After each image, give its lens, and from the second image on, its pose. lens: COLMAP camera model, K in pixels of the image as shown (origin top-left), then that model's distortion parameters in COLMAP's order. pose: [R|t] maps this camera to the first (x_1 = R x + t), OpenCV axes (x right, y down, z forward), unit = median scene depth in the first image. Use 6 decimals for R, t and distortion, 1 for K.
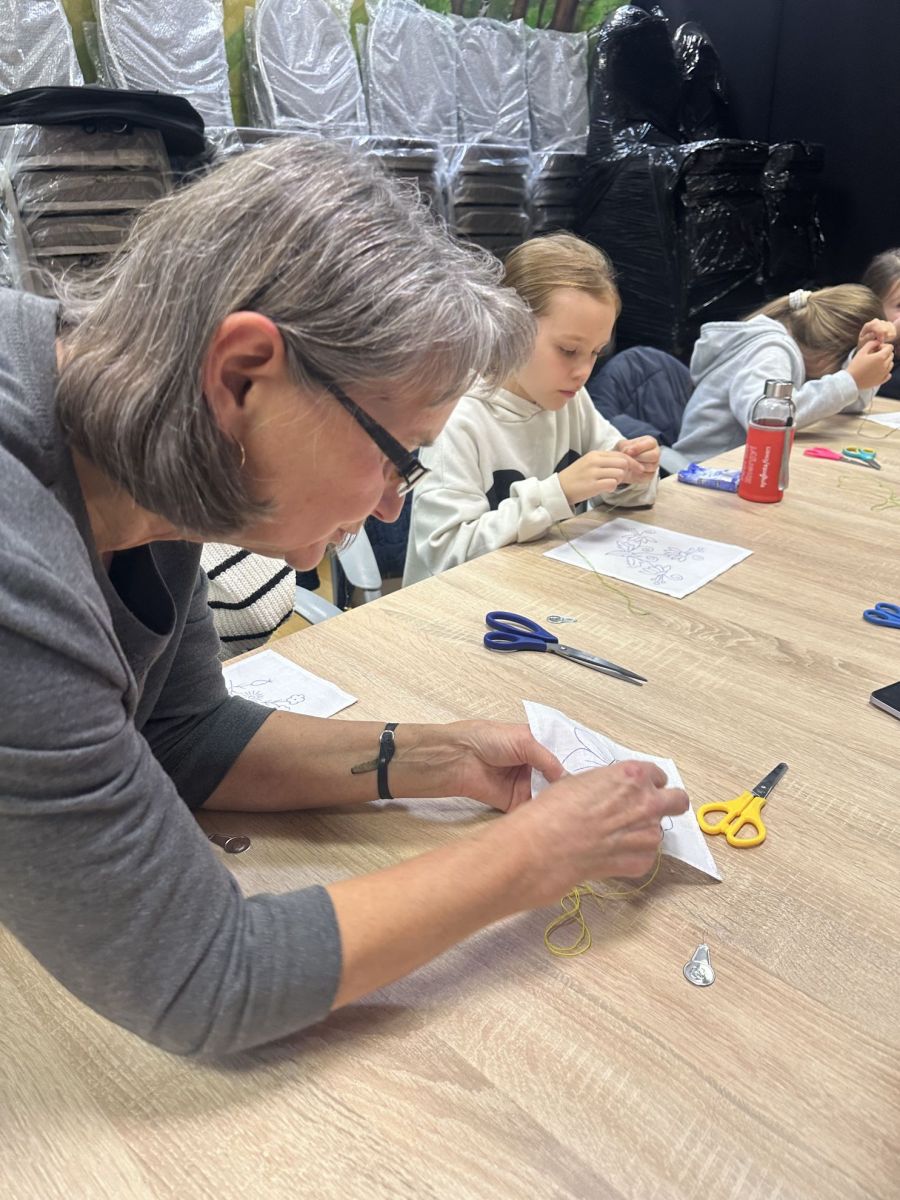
lens RADIAL K [[856.3, 0, 435.5], [0, 856.3, 603.6], [0, 0, 1]] dist [-0.010700, -0.001352]
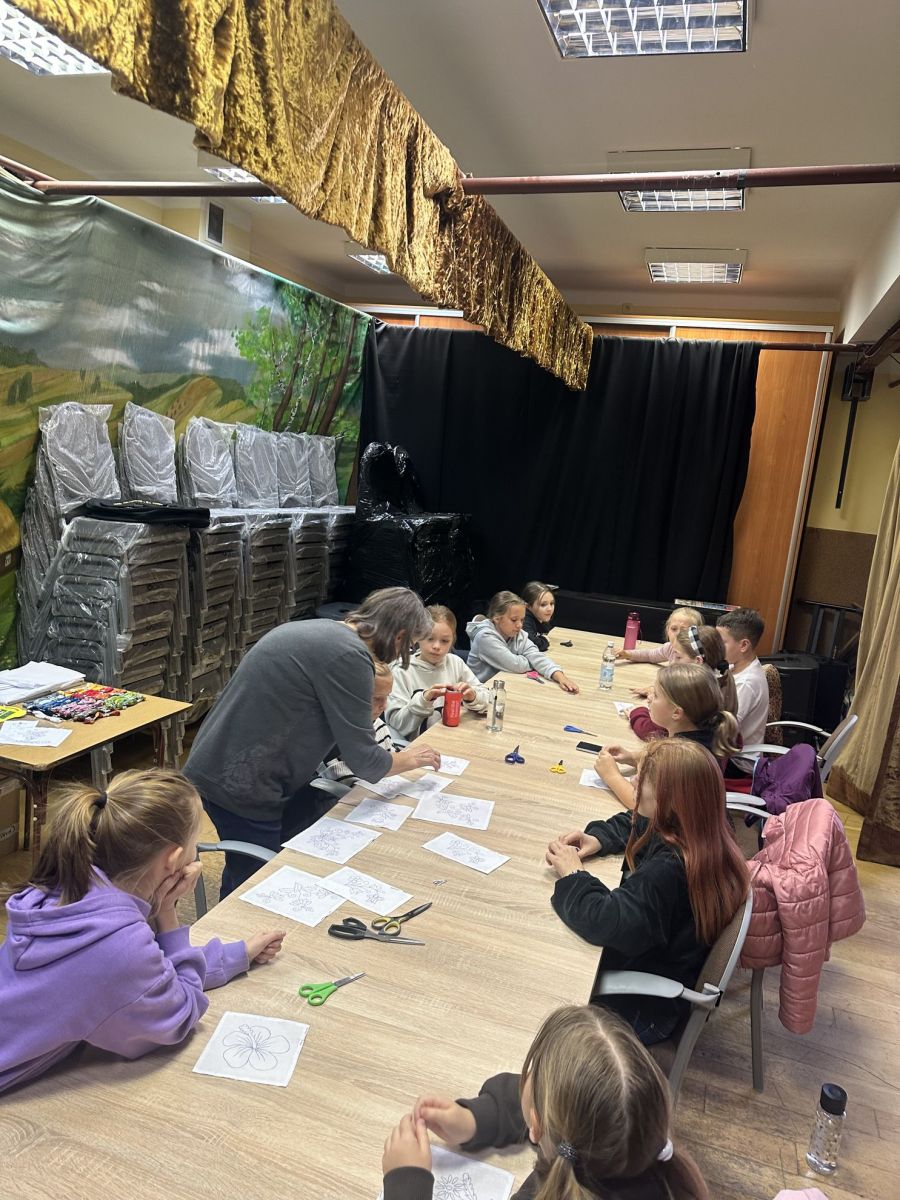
lens RADIAL K [[856.3, 0, 435.5], [0, 856.3, 603.6], [0, 0, 1]] dist [-0.010700, -0.001352]
pose [[0.902109, 0.007735, 0.431439, -0.450907], [0.103547, 0.966745, -0.233842, 0.087647], [-0.418901, 0.255625, 0.871308, -0.586148]]
